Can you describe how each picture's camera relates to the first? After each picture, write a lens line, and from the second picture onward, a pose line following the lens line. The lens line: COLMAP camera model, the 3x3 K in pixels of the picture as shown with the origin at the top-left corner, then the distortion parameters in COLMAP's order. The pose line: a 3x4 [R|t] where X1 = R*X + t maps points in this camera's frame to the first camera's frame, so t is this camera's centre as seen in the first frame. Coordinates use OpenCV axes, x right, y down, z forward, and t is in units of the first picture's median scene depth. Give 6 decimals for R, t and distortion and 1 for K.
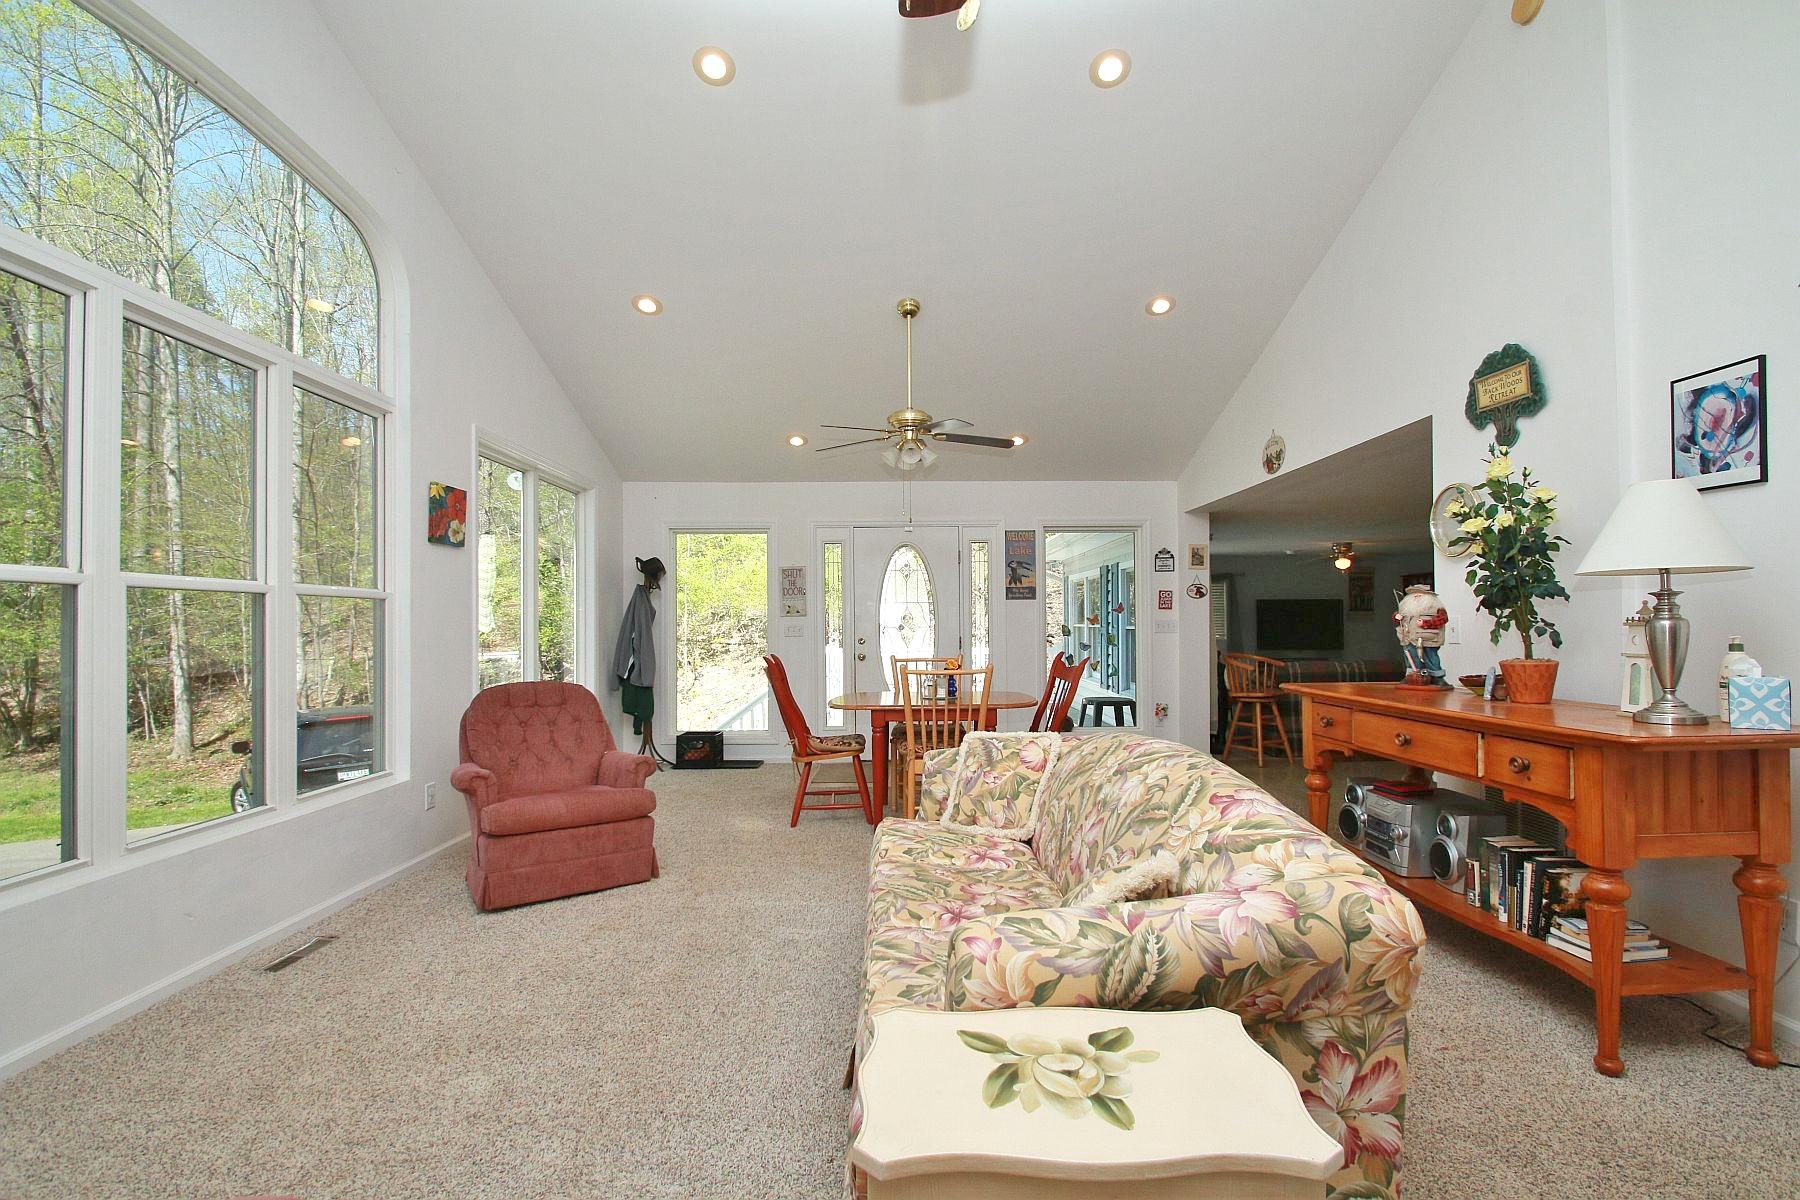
lens RADIAL K [[833.7, 0, 915.0], [0, 833.7, 615.6], [0, 0, 1]] dist [0.007578, -0.012241]
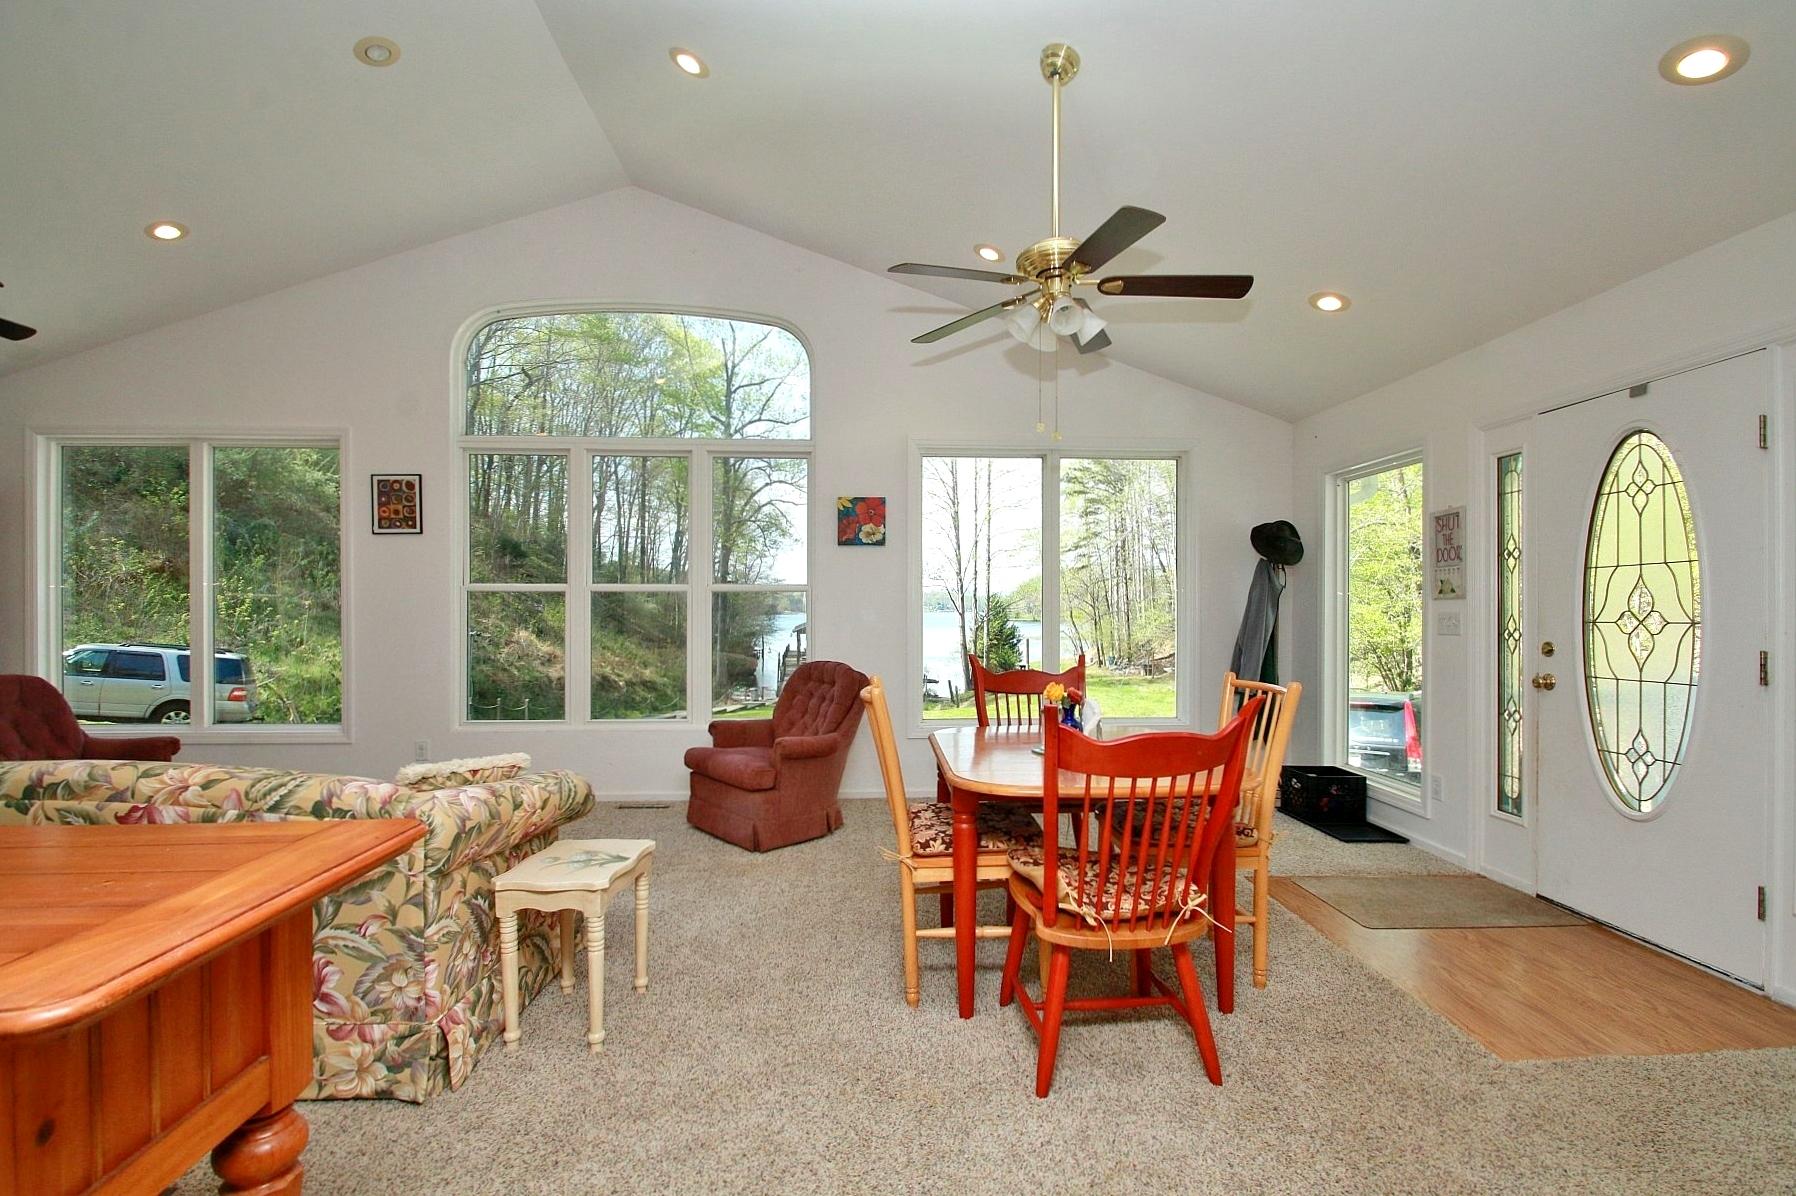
lens RADIAL K [[833.3, 0, 914.6], [0, 833.3, 613.6], [0, 0, 1]] dist [0.013852, -0.017984]
pose [[0.047345, 0.010998, -0.998818, 0.568246], [0.009841, 0.999886, 0.011476, 0.001422], [0.998830, -0.010373, 0.047232, 0.872035]]
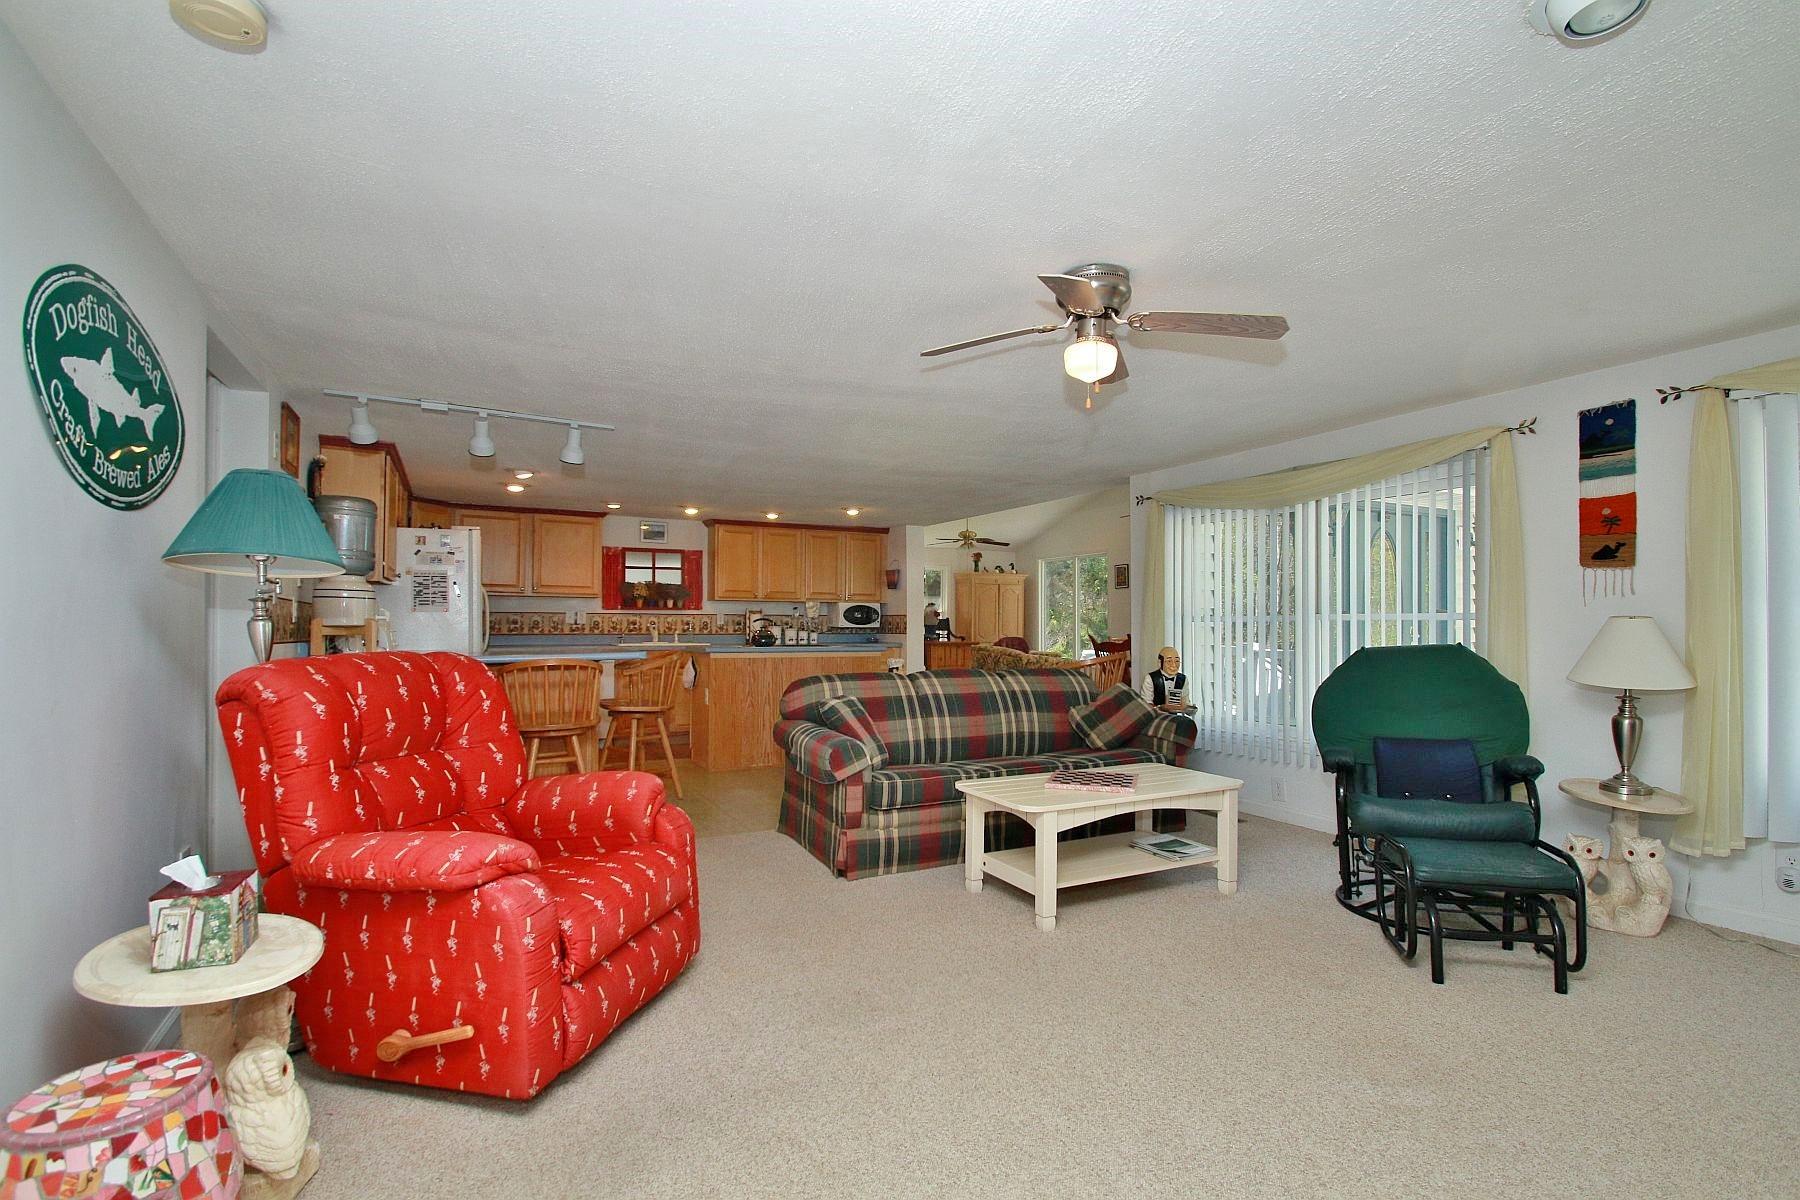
lens RADIAL K [[833.7, 0, 915.0], [0, 833.7, 615.6], [0, 0, 1]] dist [0.007578, -0.012241]
pose [[-0.884681, -0.000966, -0.466197, 1.289009], [0.007932, 0.999822, -0.017122, 0.033955], [0.466130, -0.018846, -0.884515, 2.267516]]
